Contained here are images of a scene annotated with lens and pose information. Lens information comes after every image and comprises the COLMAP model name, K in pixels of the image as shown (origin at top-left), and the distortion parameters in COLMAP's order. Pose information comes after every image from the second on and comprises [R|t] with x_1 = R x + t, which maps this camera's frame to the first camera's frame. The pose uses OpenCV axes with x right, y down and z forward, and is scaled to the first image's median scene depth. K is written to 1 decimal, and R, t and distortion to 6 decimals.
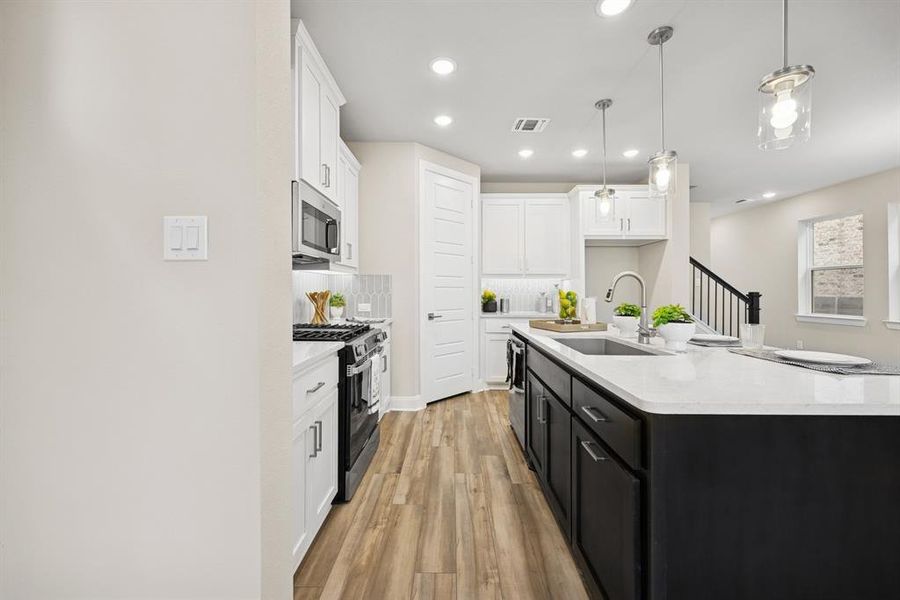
lens RADIAL K [[349.3, 0, 449.5], [0, 349.3, 290.3], [0, 0, 1]] dist [-0.001674, -0.000049]
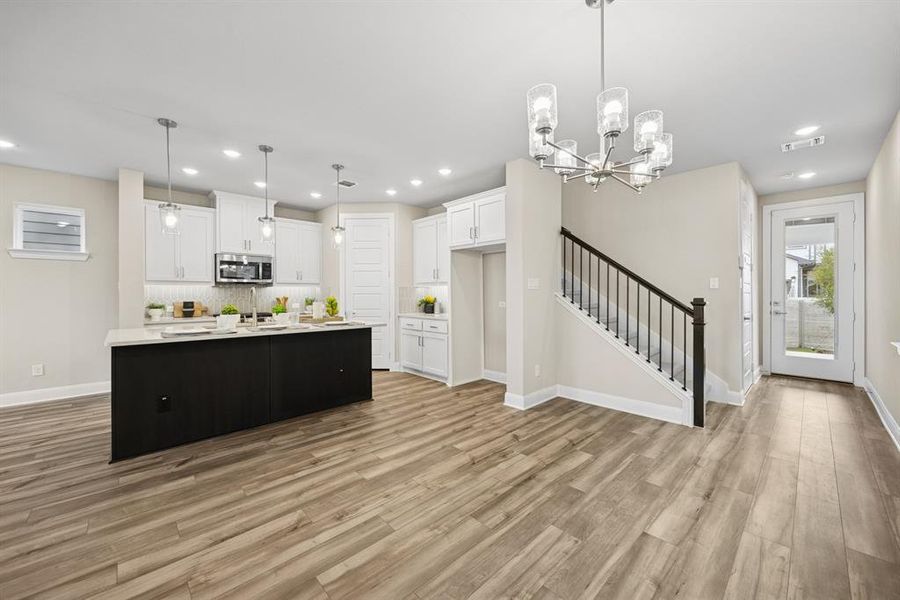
lens RADIAL K [[347.6, 0, 449.1], [0, 347.6, 294.8], [0, 0, 1]] dist [-0.000869, -0.000101]
pose [[0.690818, -0.000761, -0.723029, 1.258208], [0.005116, 0.999980, 0.003836, -0.008900], [0.723011, -0.006349, 0.690807, 0.239638]]
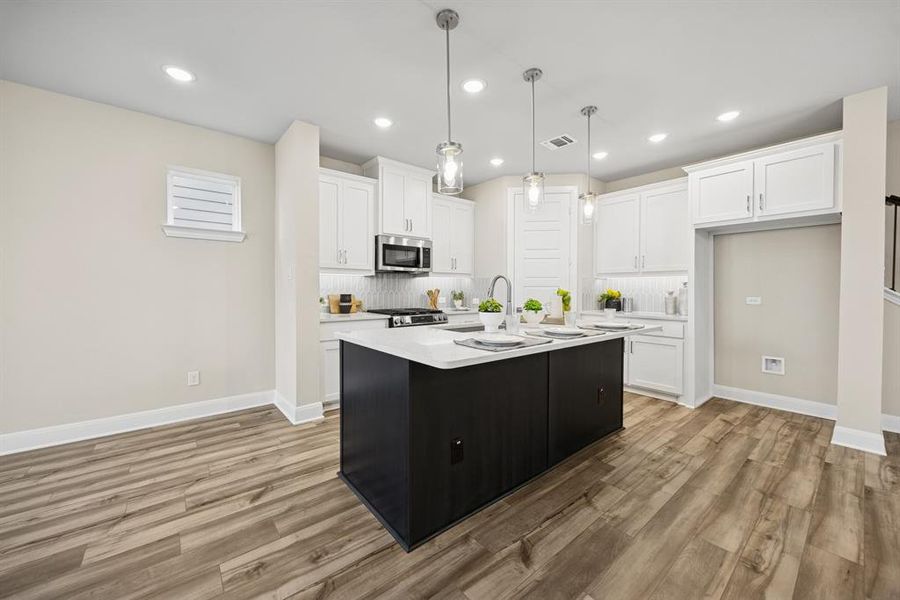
lens RADIAL K [[345.3, 0, 451.0], [0, 345.3, 294.6], [0, 0, 1]] dist [-0.000513, -0.000065]
pose [[0.643850, 0.012232, -0.765054, 0.685343], [-0.001112, 0.999886, 0.015050, 0.001123], [0.765151, -0.008839, 0.643790, 0.010200]]
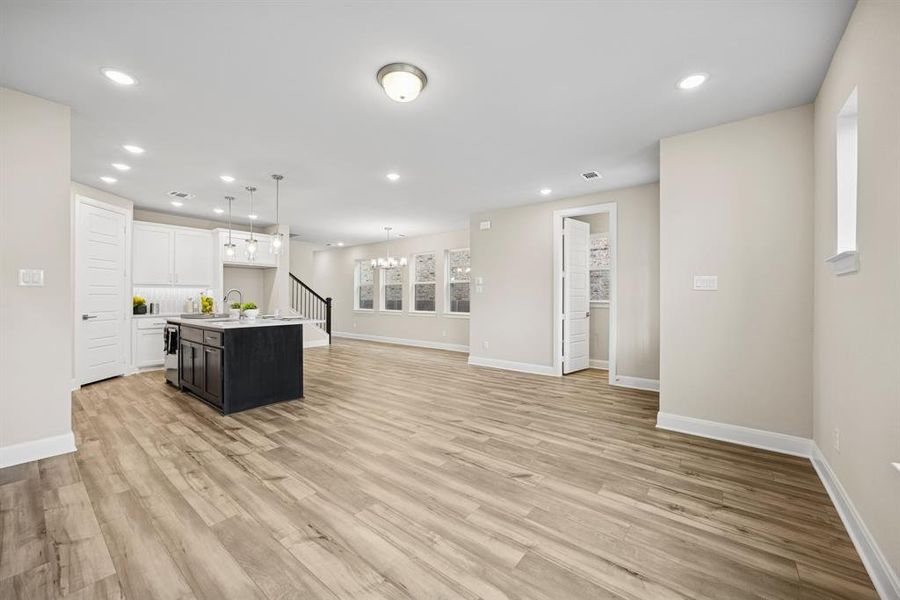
lens RADIAL K [[347.6, 0, 449.1], [0, 347.6, 294.8], [0, 0, 1]] dist [-0.000869, -0.000101]
pose [[0.620131, 0.004438, 0.784486, -0.207887], [-0.001679, 0.999989, -0.004330, -0.003583], [-0.784496, 0.001368, 0.620132, -0.774693]]
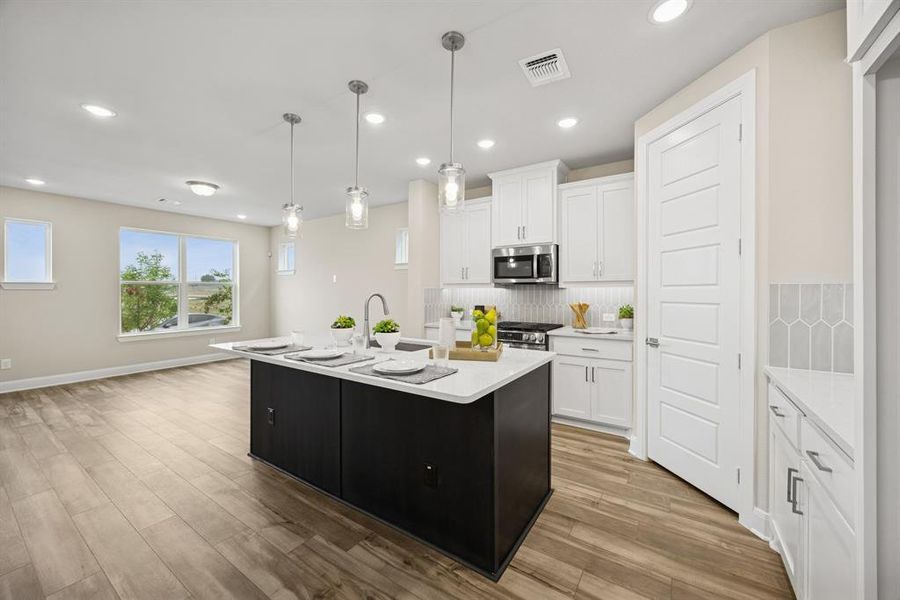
lens RADIAL K [[345.3, 0, 451.0], [0, 345.3, 294.6], [0, 0, 1]] dist [-0.000513, -0.000065]
pose [[-0.547453, 0.004507, -0.836824, 0.714379], [-0.000883, 0.999982, 0.005963, -0.026997], [0.836836, 0.004004, -0.547439, 0.963272]]
